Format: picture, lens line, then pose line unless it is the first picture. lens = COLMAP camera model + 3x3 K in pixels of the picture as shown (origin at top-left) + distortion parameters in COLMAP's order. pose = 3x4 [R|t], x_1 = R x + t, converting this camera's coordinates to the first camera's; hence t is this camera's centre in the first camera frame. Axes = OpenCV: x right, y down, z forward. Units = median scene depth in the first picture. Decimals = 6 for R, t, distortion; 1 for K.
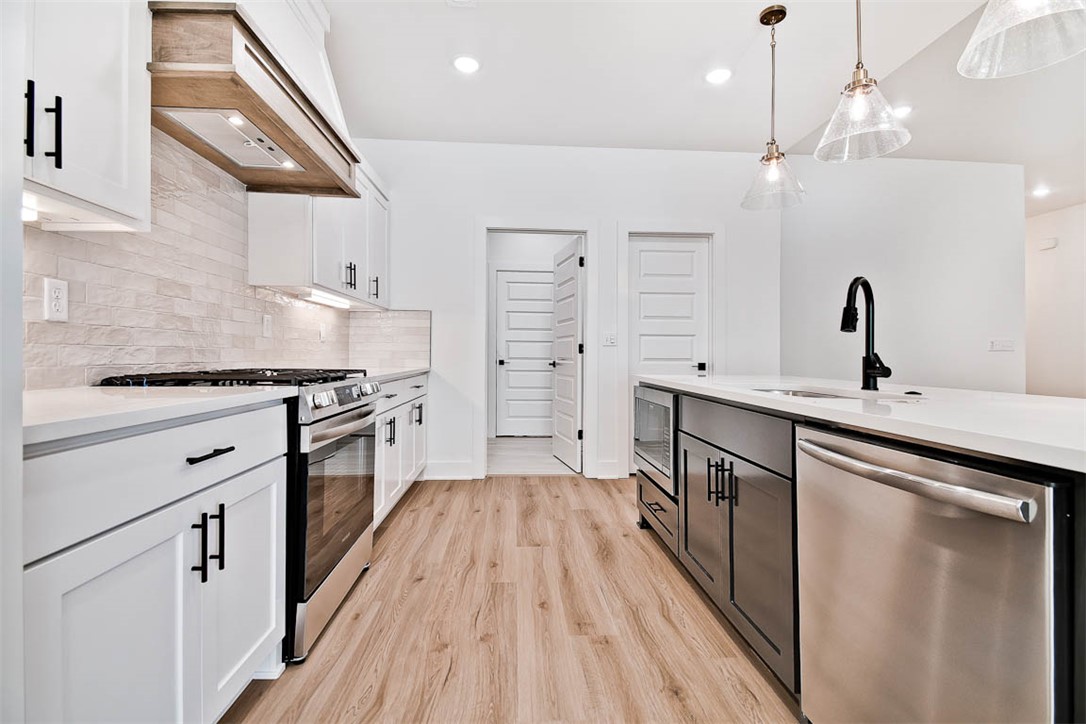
lens RADIAL K [[484.4, 0, 547.0], [0, 484.4, 347.9], [0, 0, 1]] dist [-0.000765, -0.000680]
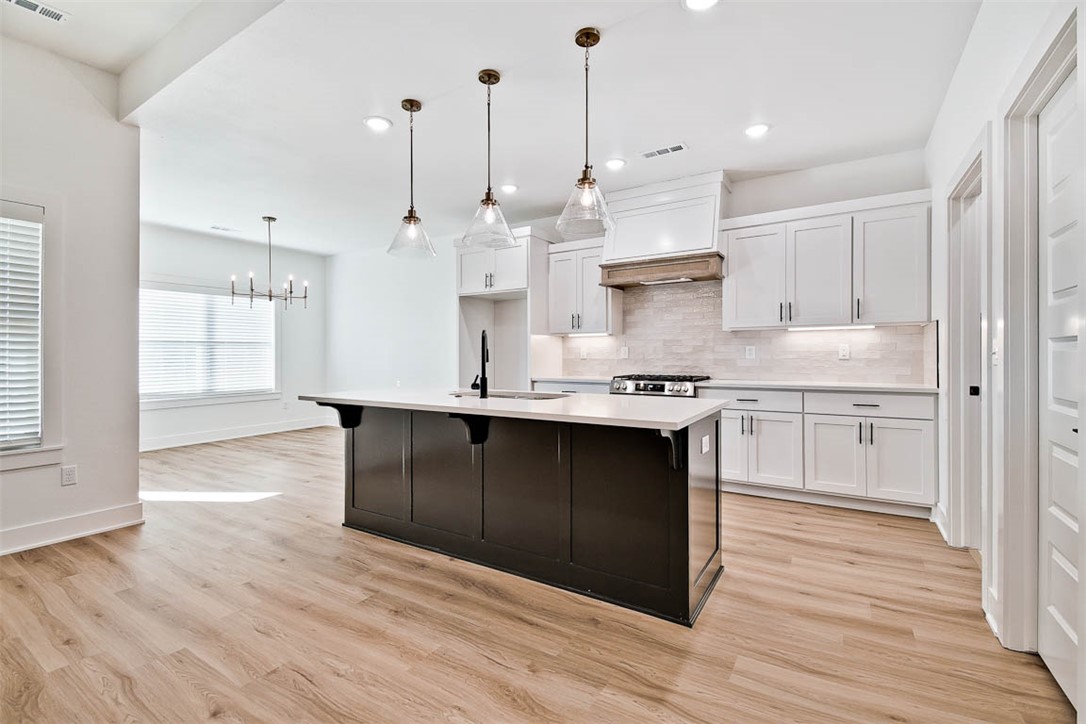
lens RADIAL K [[484.4, 0, 545.8], [0, 484.4, 366.0], [0, 0, 1]] dist [-0.000765, -0.000680]
pose [[-0.587530, 0.009325, -0.809148, 1.414196], [0.008045, 0.999951, 0.005682, -0.015439], [0.809162, -0.003171, -0.587577, 1.640021]]
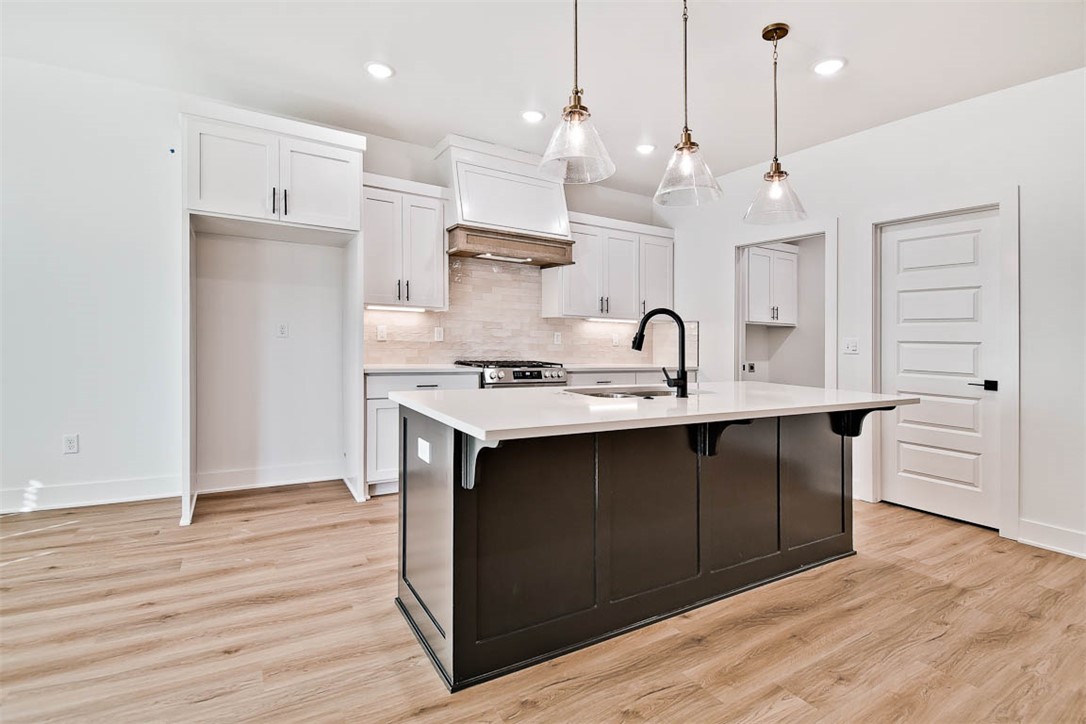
lens RADIAL K [[510.9, 0, 539.9], [0, 510.9, 353.2], [0, 0, 1]] dist [-0.005698, -0.004527]
pose [[0.444928, 0.024785, -0.895223, 1.296063], [-0.010451, 0.999693, 0.022483, -0.036640], [0.895505, -0.000648, 0.445050, 0.089348]]
